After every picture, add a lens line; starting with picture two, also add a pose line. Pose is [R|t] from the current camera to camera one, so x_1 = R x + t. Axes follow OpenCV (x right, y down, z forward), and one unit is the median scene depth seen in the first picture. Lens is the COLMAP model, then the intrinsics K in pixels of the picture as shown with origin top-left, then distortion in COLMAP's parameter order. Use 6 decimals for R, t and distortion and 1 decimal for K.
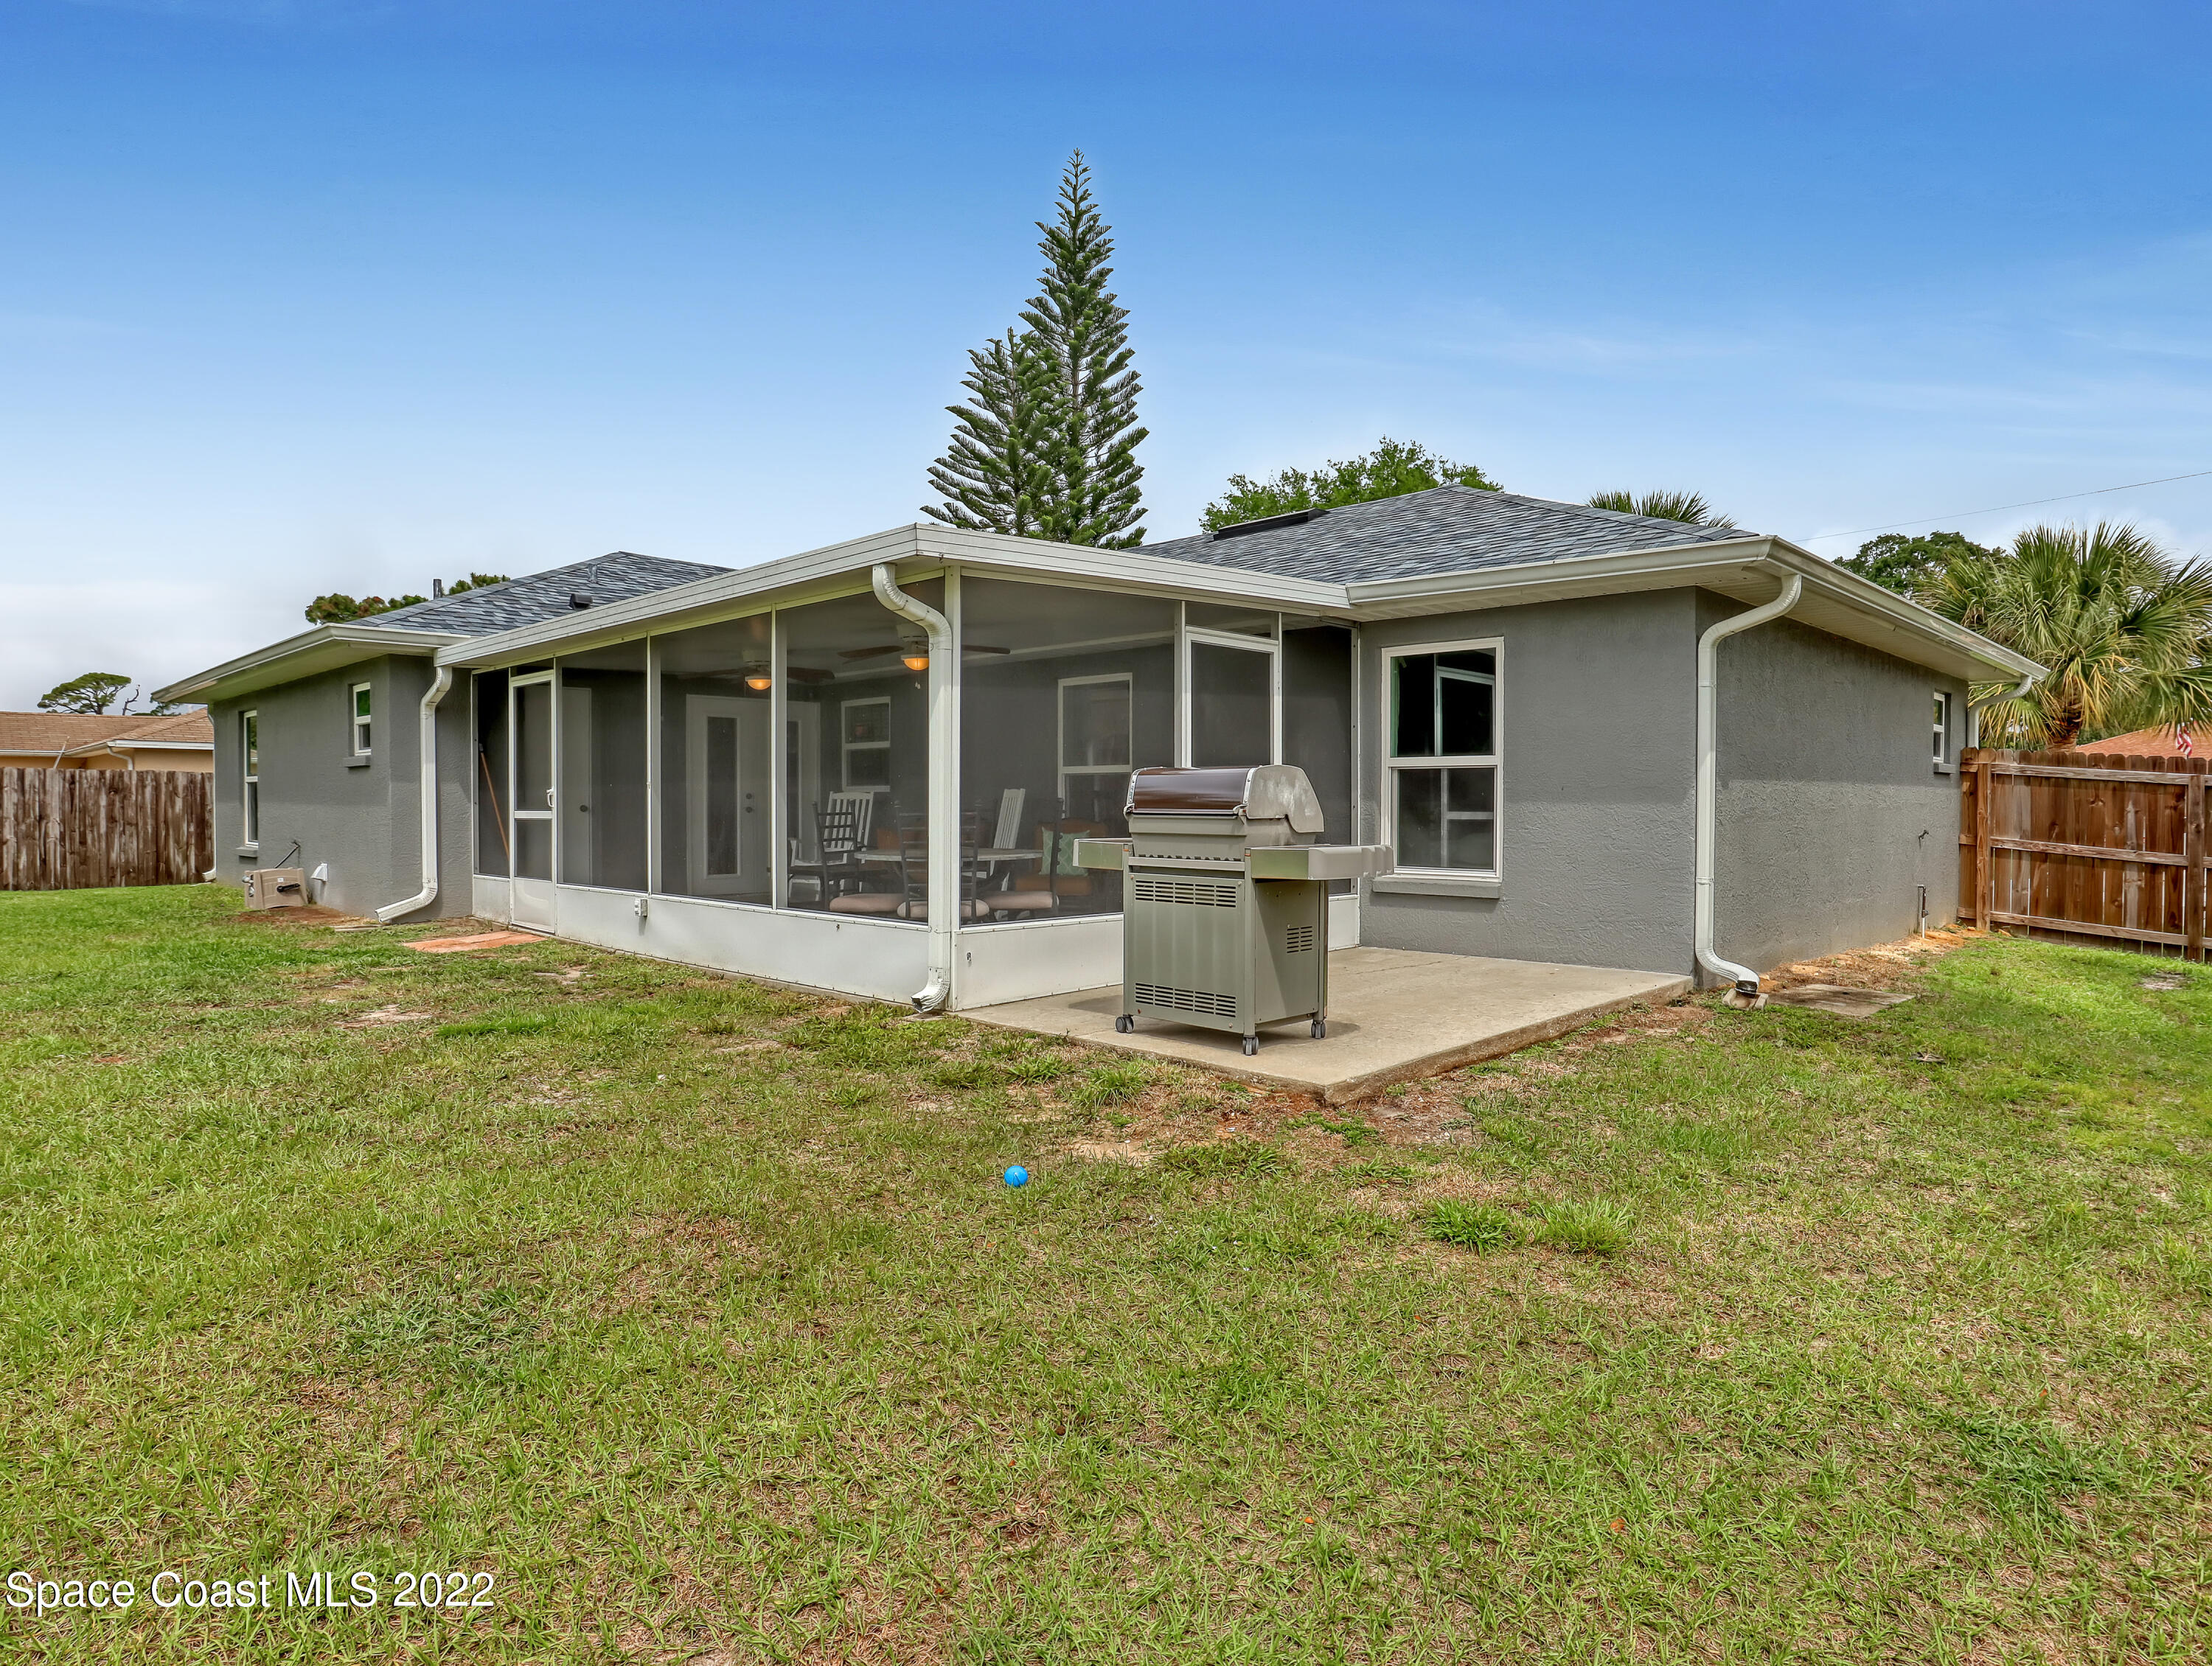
lens RADIAL K [[1293.7, 0, 1119.6], [0, 1293.7, 827.7], [0, 0, 1]] dist [-0.038546, 0.000534]
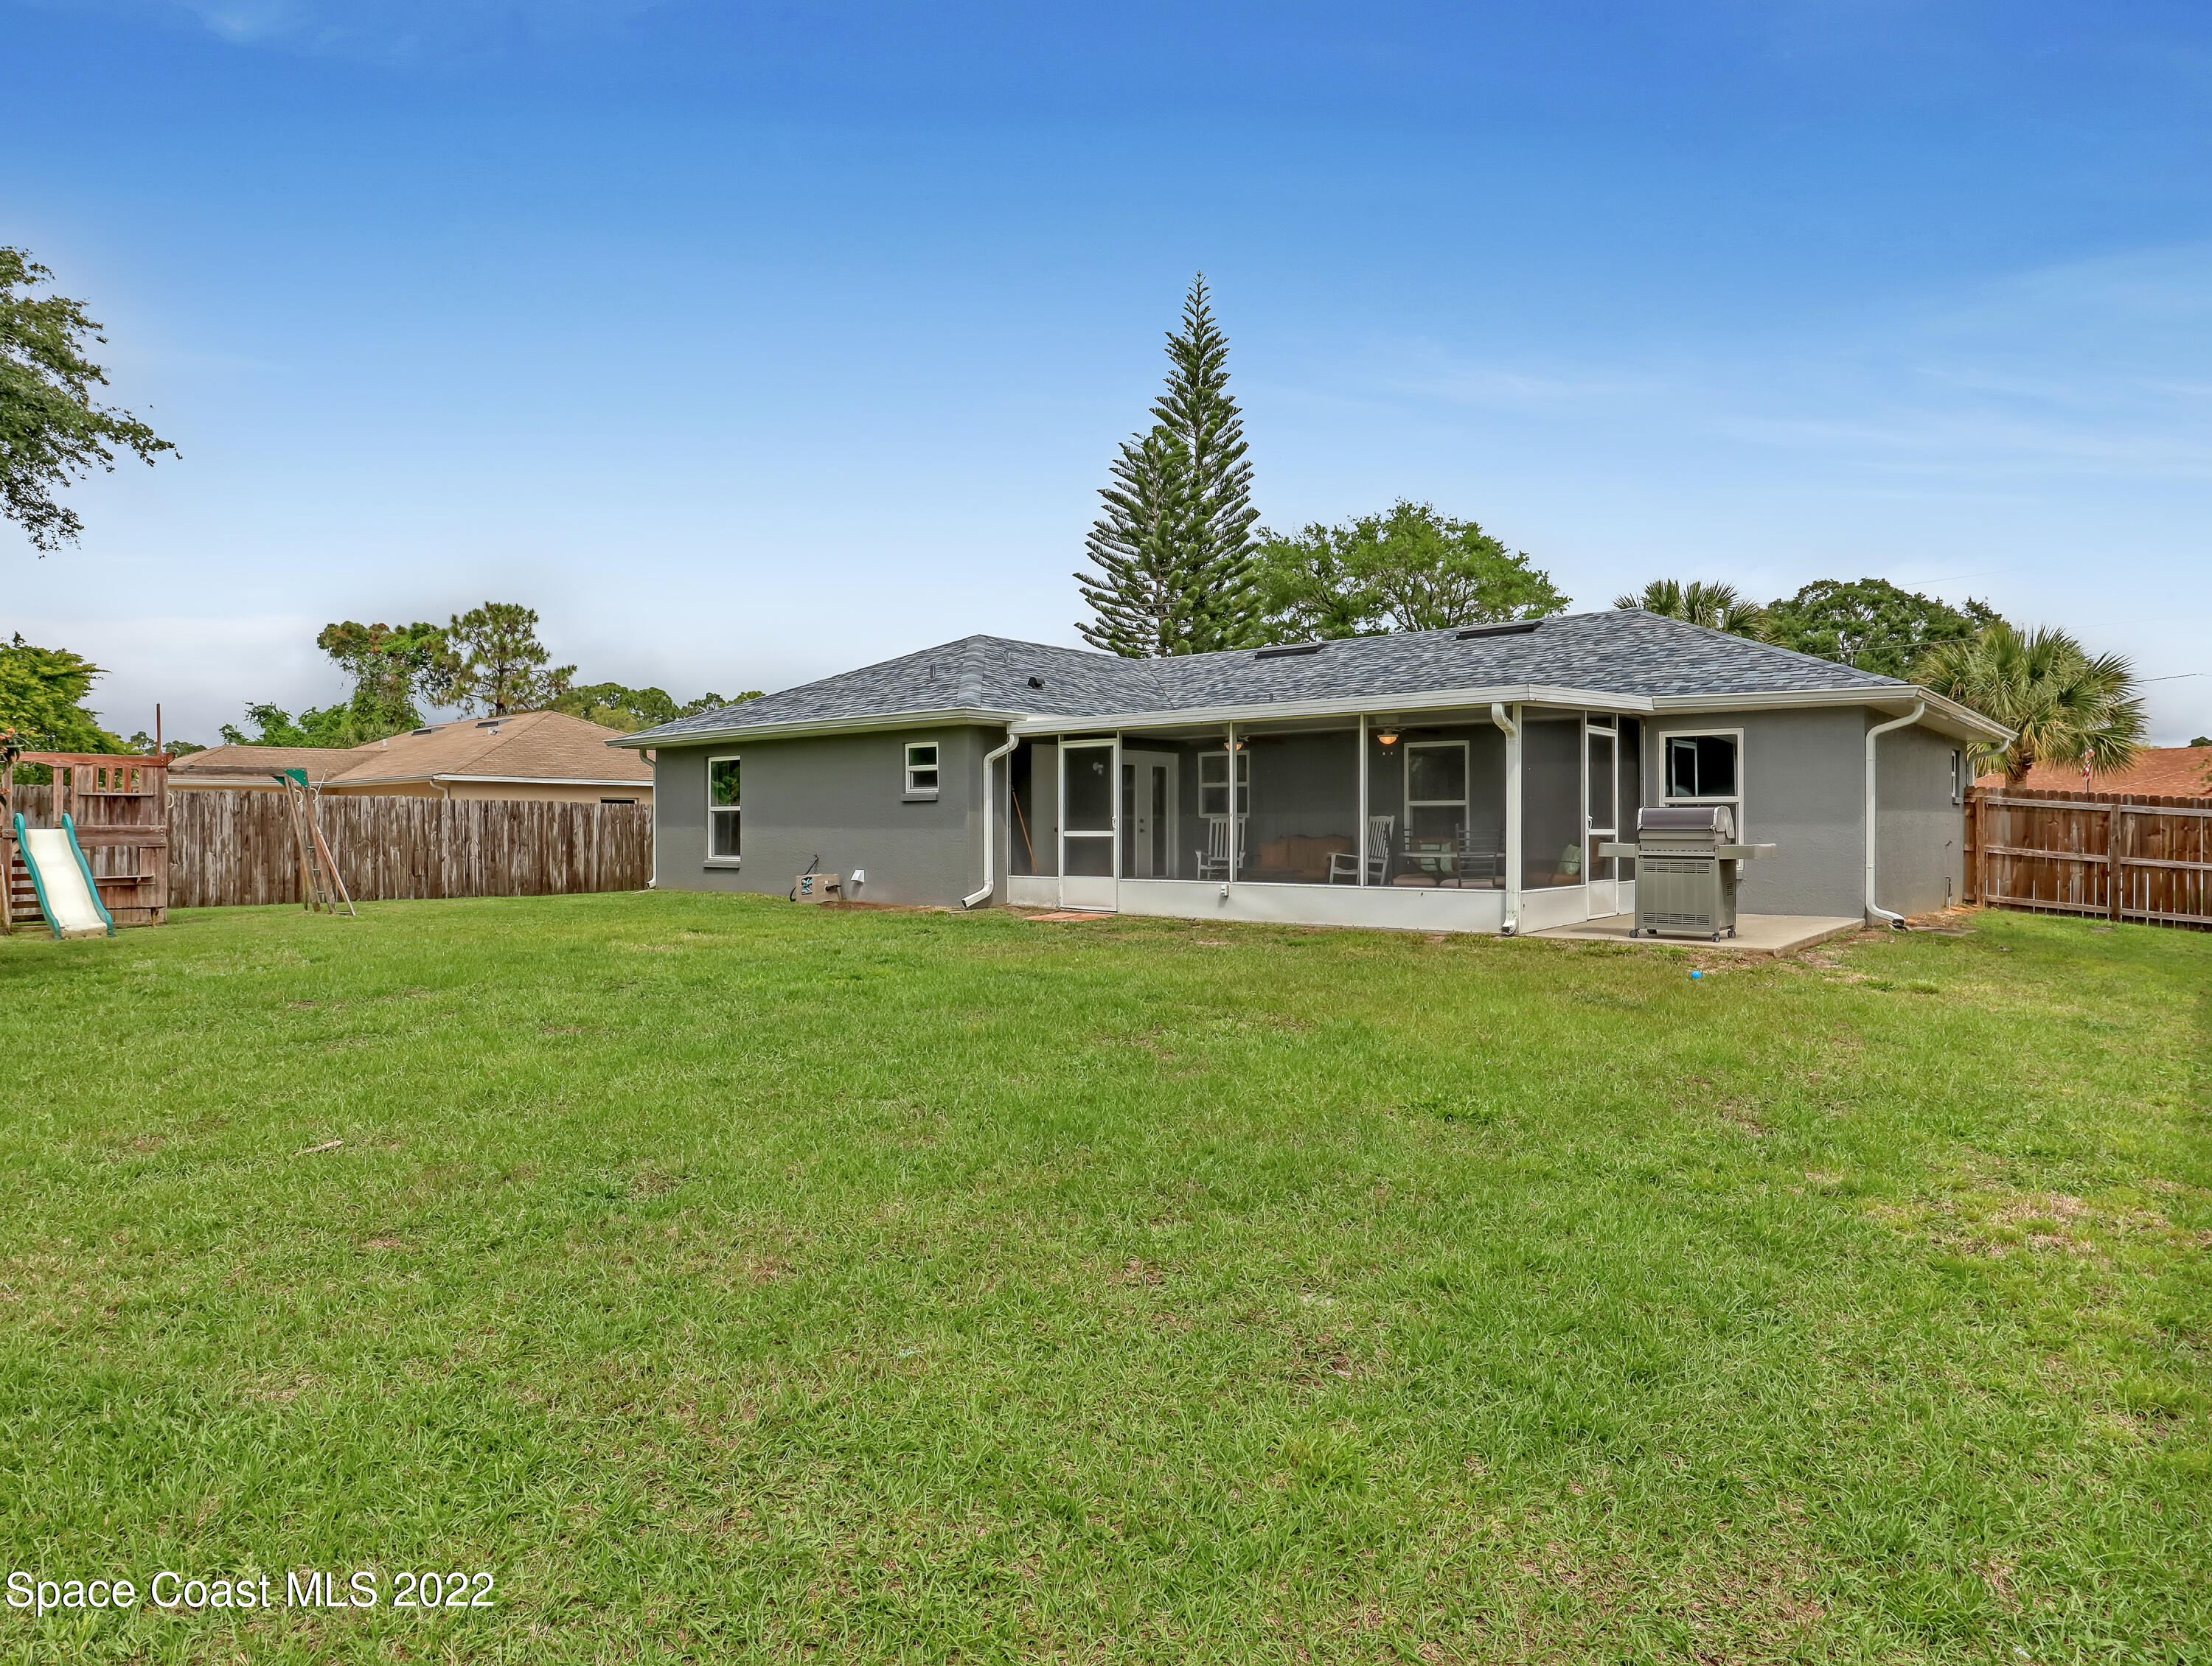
lens RADIAL K [[1350.0, 0, 1113.6], [0, 1350.0, 840.6], [0, 0, 1]] dist [-0.041558, 0.004808]
pose [[0.997183, -0.003973, 0.074904, -0.431660], [0.004591, 0.999957, -0.008089, 0.008491], [-0.074868, 0.008410, 0.997158, -0.461139]]
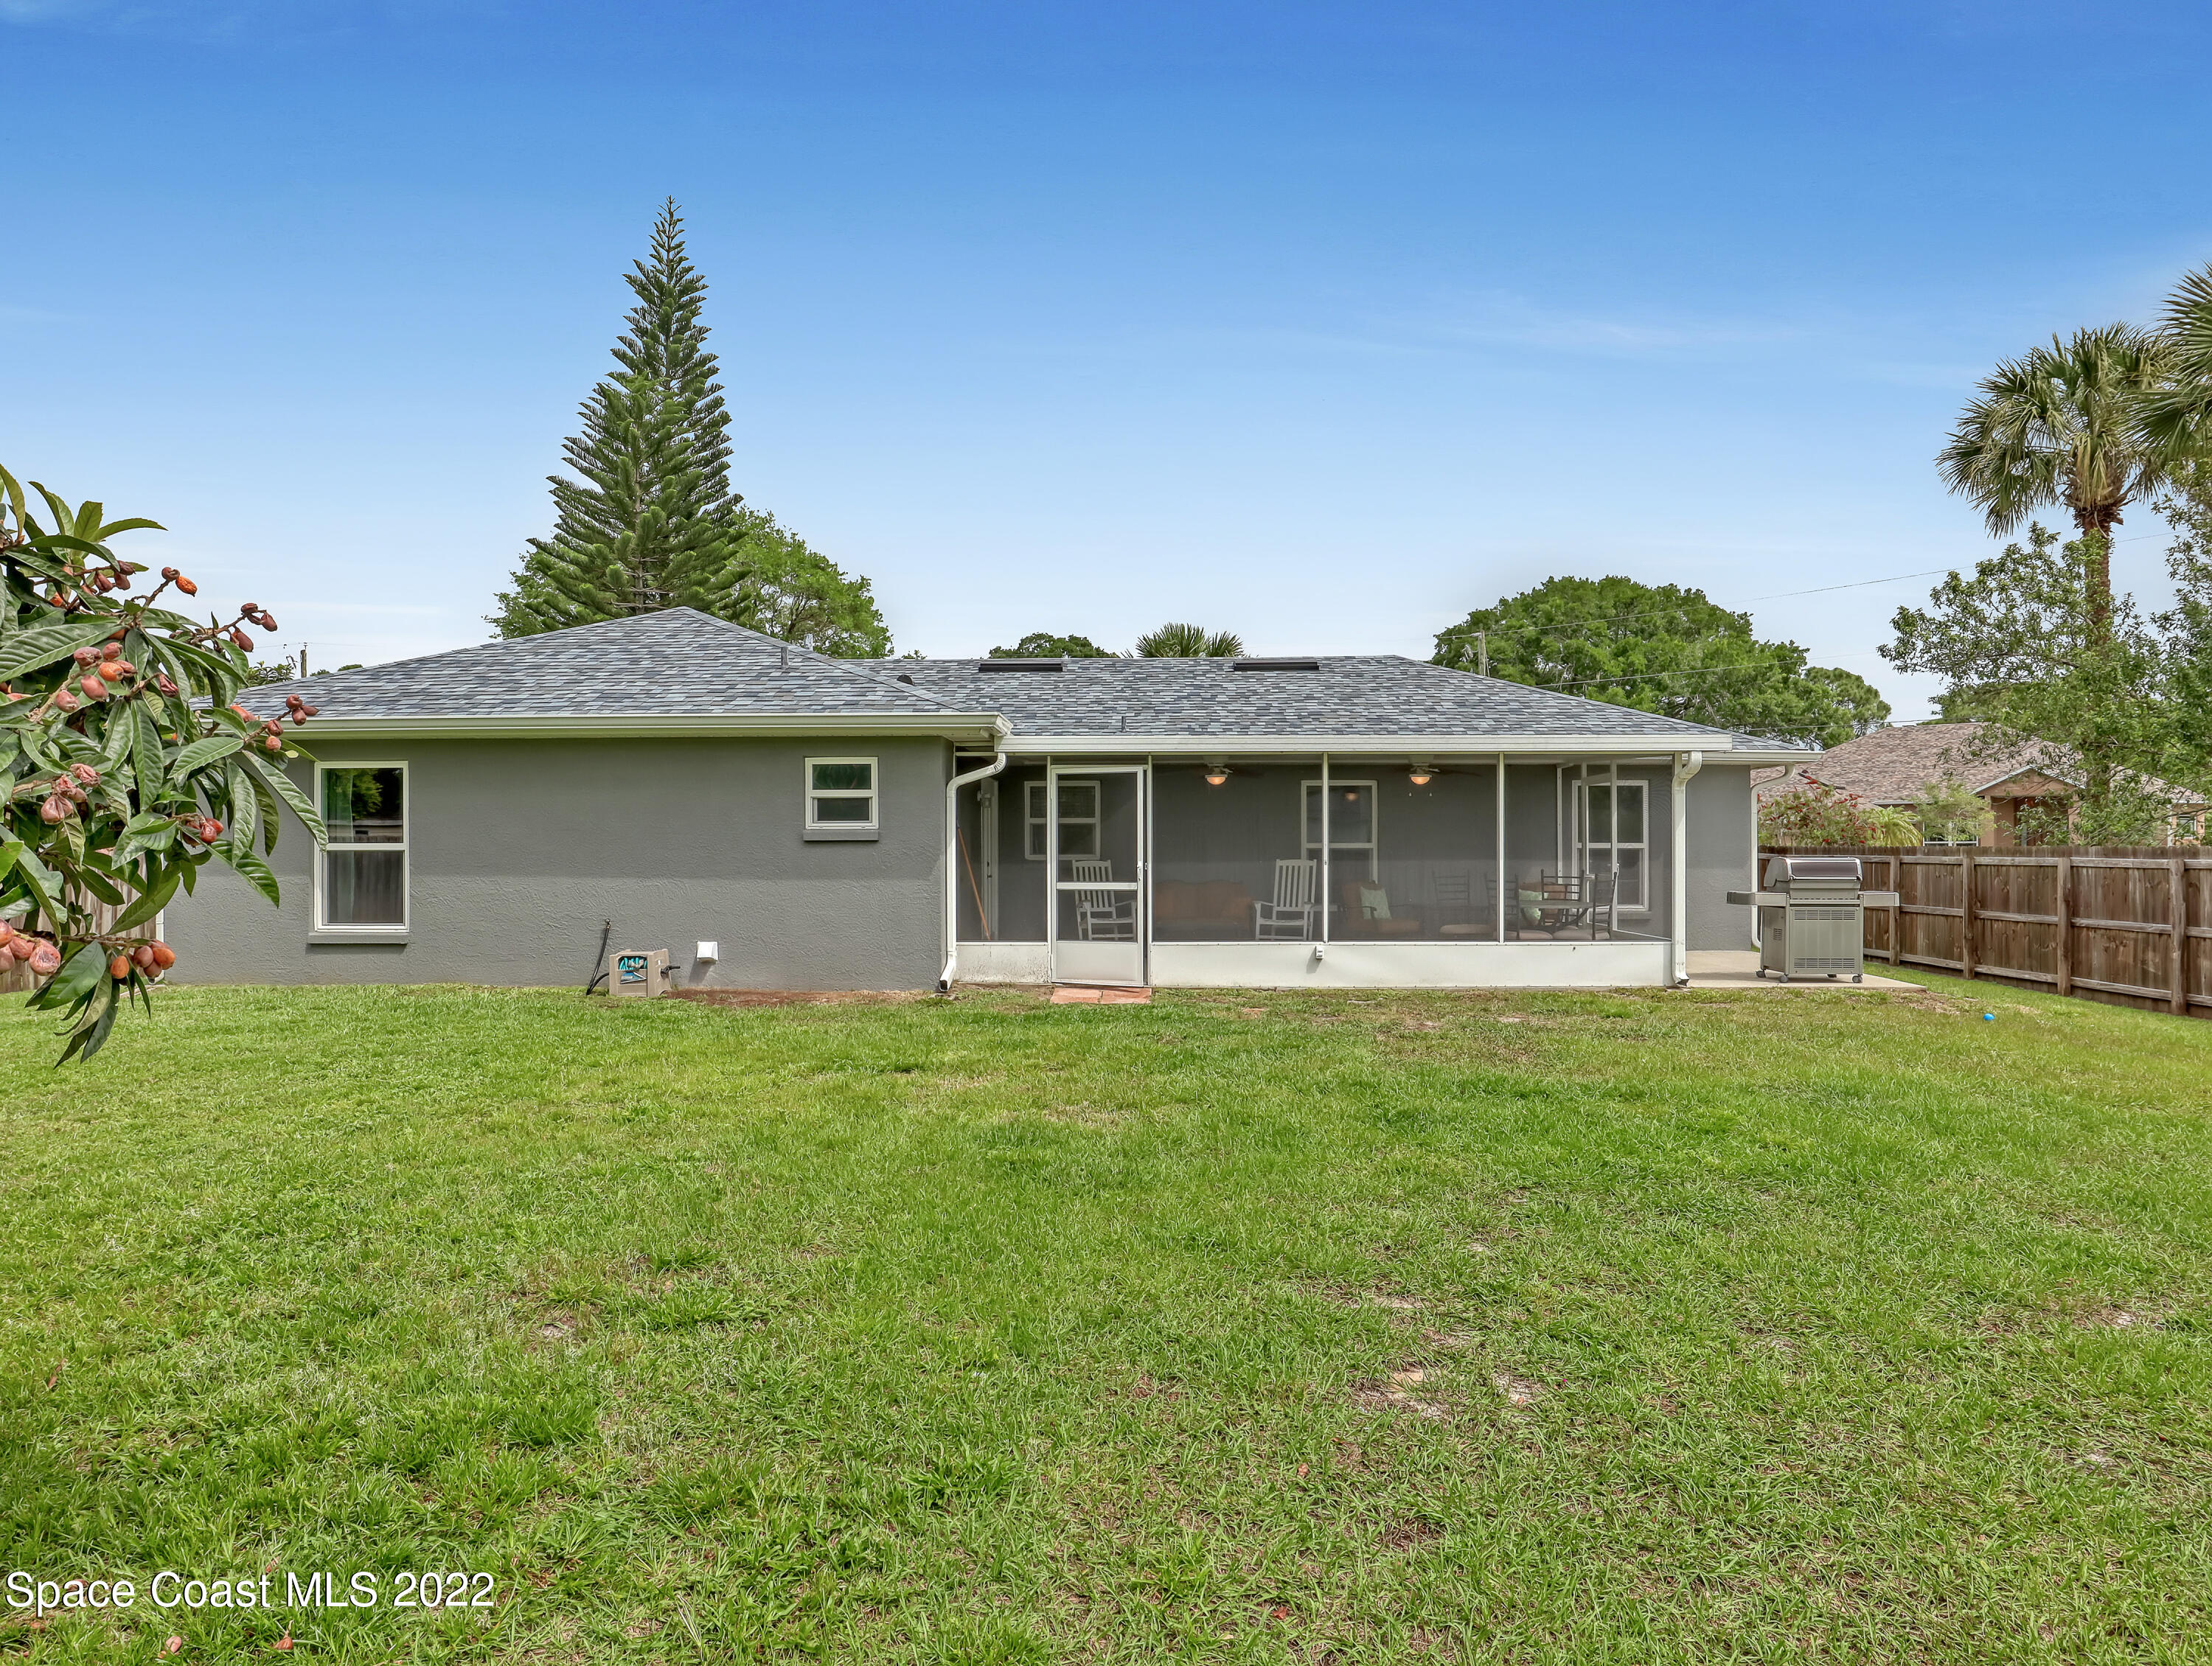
lens RADIAL K [[1350.0, 0, 1115.1], [0, 1350.0, 843.9], [0, 0, 1]] dist [-0.041558, 0.004808]
pose [[0.728839, 0.001643, 0.684684, -1.018566], [0.014875, 0.999723, -0.018232, -0.020069], [-0.684524, 0.023473, 0.728612, 0.071675]]
